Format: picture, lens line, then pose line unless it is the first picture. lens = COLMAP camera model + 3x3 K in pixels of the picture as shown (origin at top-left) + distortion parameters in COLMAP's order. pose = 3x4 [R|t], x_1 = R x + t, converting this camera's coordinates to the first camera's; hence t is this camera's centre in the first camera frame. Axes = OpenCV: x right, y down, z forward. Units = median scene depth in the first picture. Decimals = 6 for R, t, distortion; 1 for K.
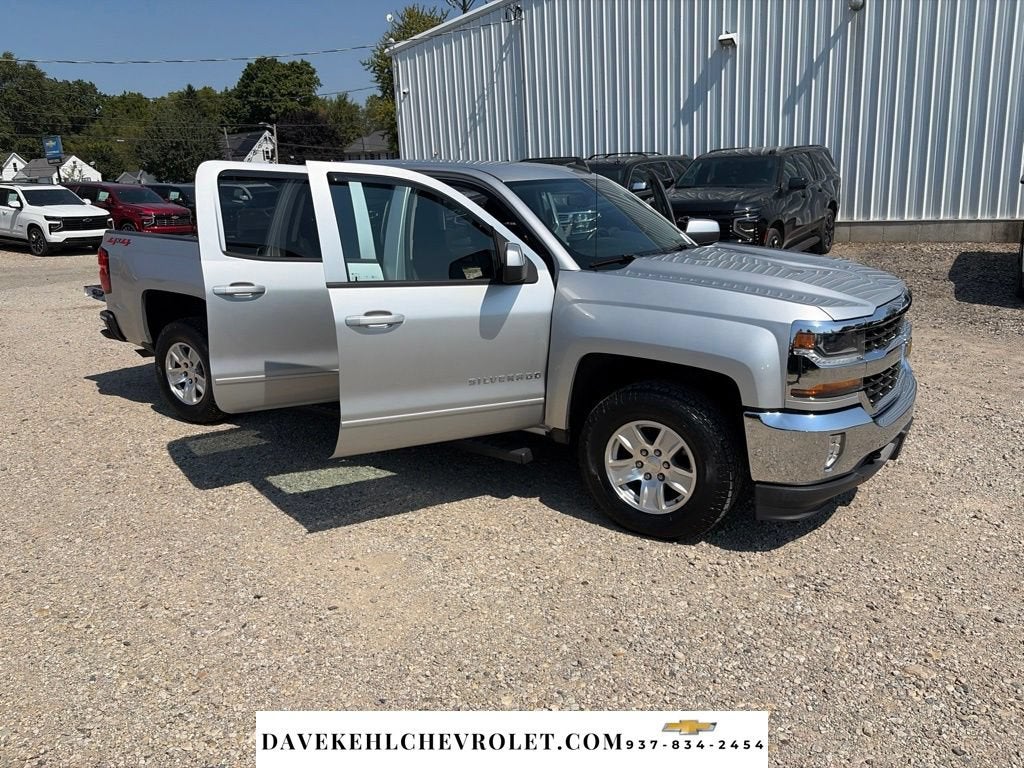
lens RADIAL K [[778.7, 0, 501.6], [0, 778.7, 381.4], [0, 0, 1]] dist [0.036699, -0.044445]
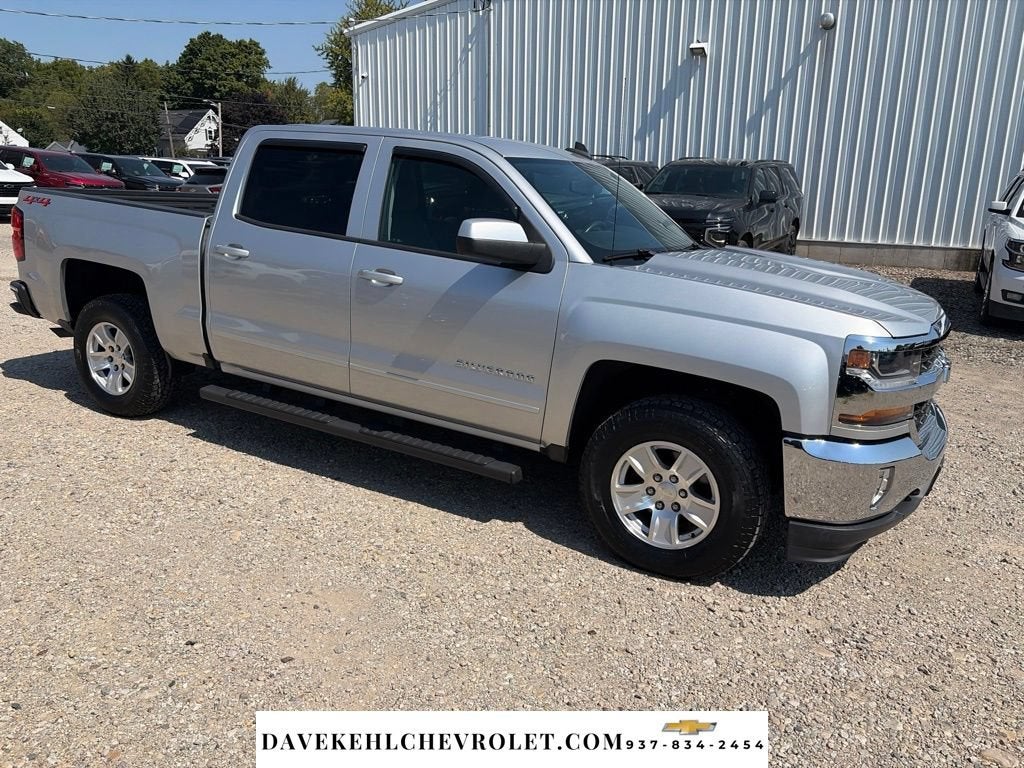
lens RADIAL K [[778.7, 0, 512.4], [0, 778.7, 385.2], [0, 0, 1]] dist [0.036699, -0.044445]
pose [[0.994672, 0.048288, 0.091079, -0.059196], [-0.048538, 0.998821, 0.000528, -0.004118], [-0.090946, -0.004946, 0.995844, 0.145961]]
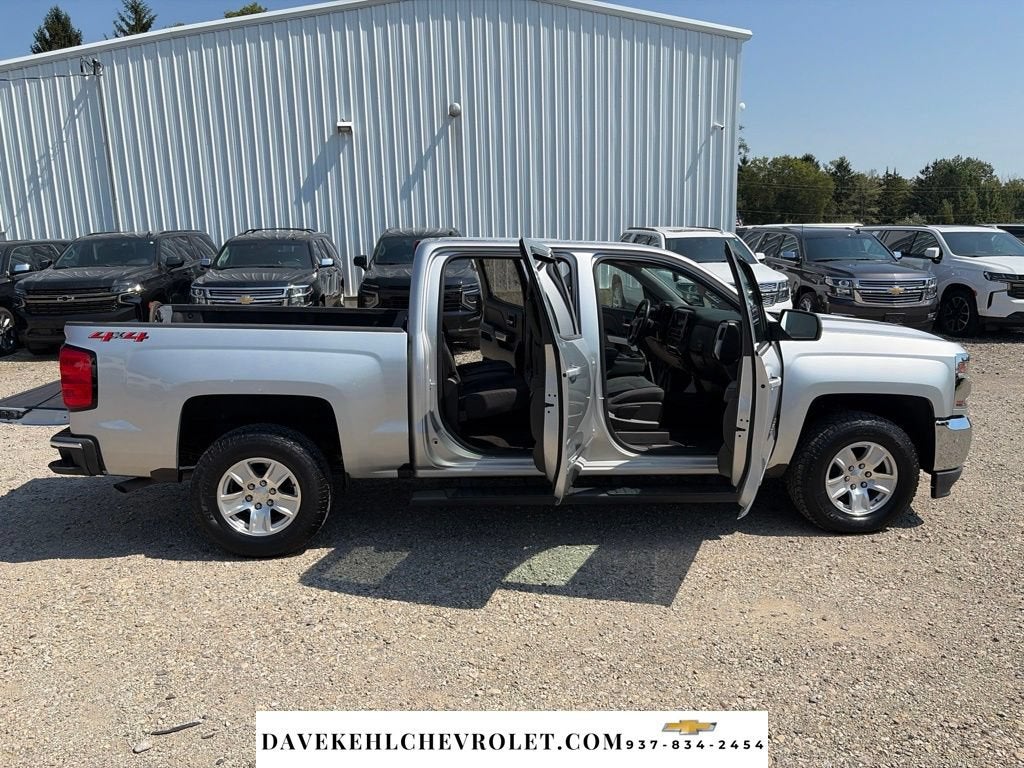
lens RADIAL K [[778.7, 0, 506.9], [0, 778.7, 390.9], [0, 0, 1]] dist [0.036699, -0.044445]
pose [[0.771542, -0.101148, 0.628086, -1.012323], [0.150882, 0.988205, -0.026201, -0.083380], [-0.618027, 0.114982, 0.777703, 0.321219]]
